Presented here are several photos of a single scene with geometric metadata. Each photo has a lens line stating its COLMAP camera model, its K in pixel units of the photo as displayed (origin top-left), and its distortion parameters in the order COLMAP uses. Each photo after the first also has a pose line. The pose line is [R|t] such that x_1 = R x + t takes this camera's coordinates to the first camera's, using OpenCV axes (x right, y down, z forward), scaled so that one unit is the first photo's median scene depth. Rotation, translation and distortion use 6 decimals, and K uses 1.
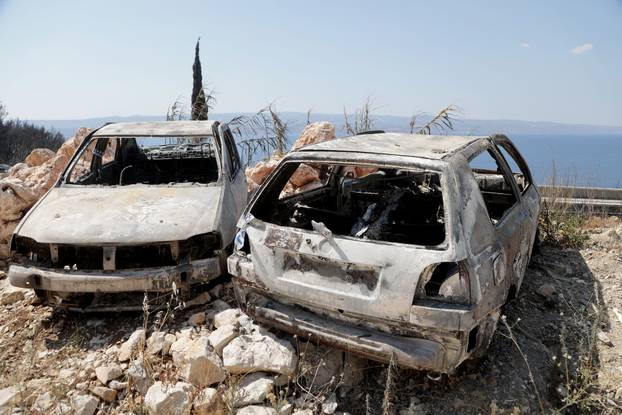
lens RADIAL K [[343.7, 0, 311.0], [0, 343.7, 207.5], [0, 0, 1]] dist [-0.051627, 0.003068]
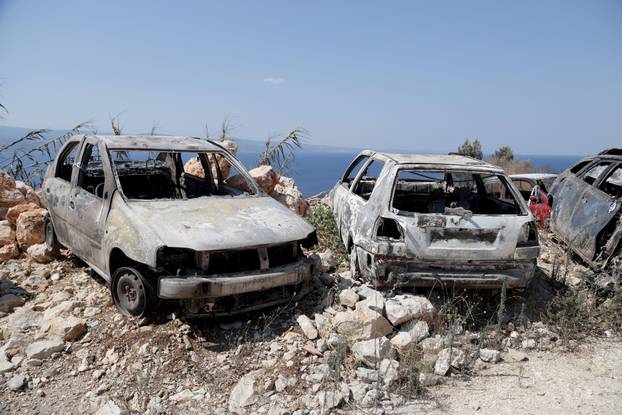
lens RADIAL K [[343.7, 0, 311.0], [0, 343.7, 207.5], [0, 0, 1]] dist [-0.051627, 0.003068]
pose [[0.901249, -0.055119, 0.429781, -1.198349], [0.078480, 0.996236, -0.036805, 0.046124], [-0.426135, 0.066900, 0.902183, -0.134952]]
